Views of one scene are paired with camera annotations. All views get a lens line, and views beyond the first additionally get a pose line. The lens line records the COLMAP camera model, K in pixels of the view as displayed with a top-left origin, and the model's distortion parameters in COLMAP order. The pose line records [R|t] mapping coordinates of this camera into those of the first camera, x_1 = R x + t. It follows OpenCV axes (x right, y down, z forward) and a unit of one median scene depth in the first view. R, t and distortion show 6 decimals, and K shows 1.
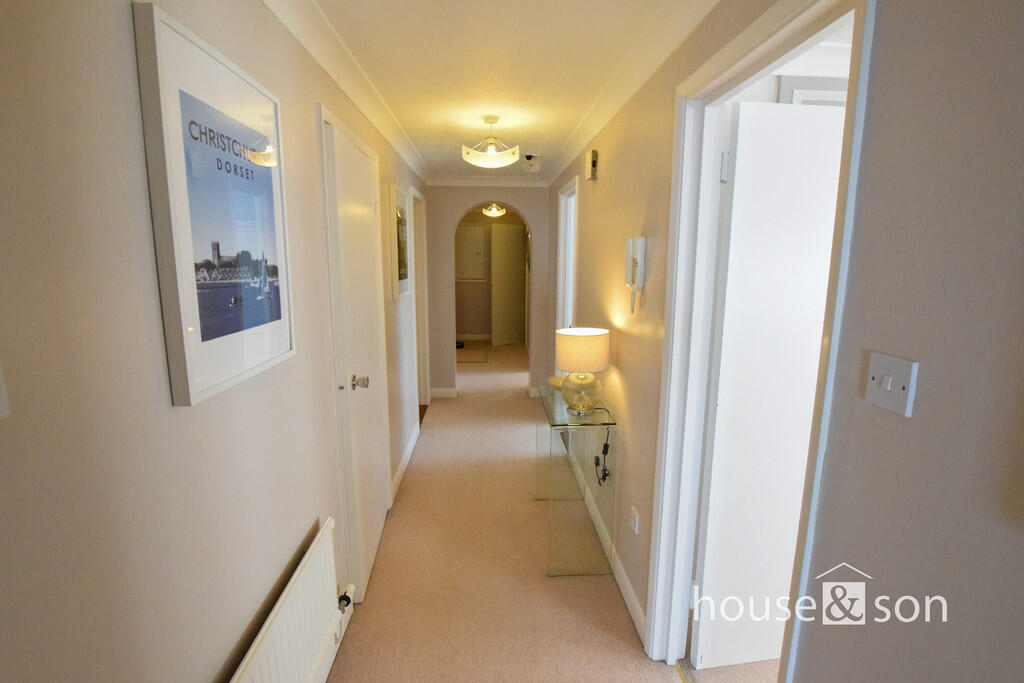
lens RADIAL K [[500.5, 0, 512.0], [0, 500.5, 341.5], [0, 0, 1]] dist [-0.030798, 0.000177]
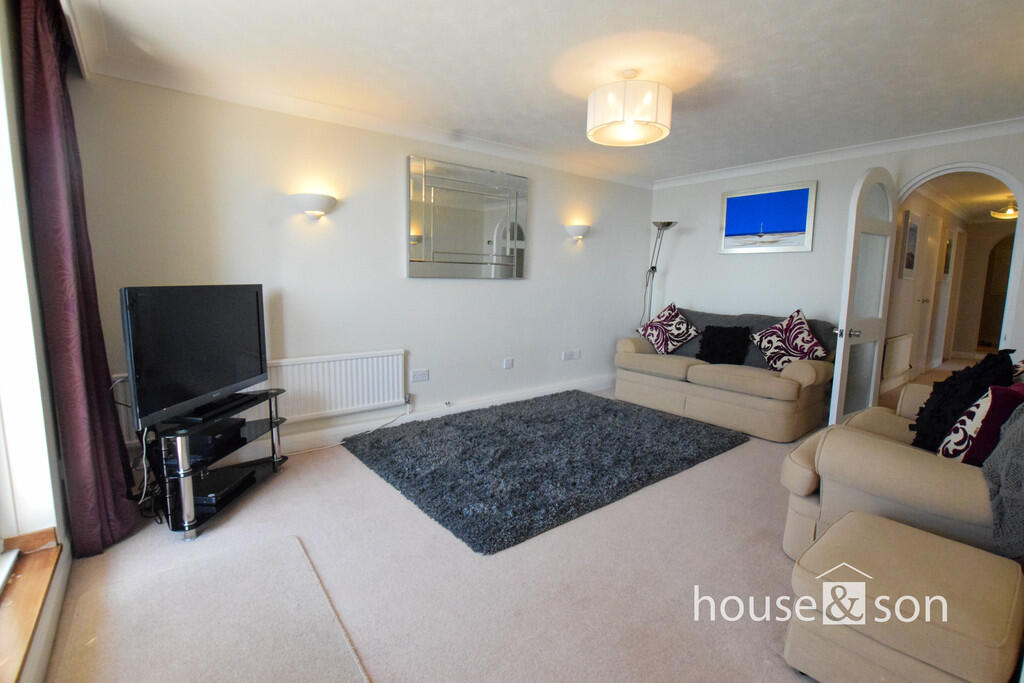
lens RADIAL K [[500.5, 0, 512.0], [0, 500.5, 341.5], [0, 0, 1]] dist [-0.030798, 0.000177]
pose [[0.615677, 0.116090, -0.779400, 0.282916], [-0.147011, 0.988645, 0.031128, 0.356880], [0.774164, 0.095416, 0.625753, -1.633526]]
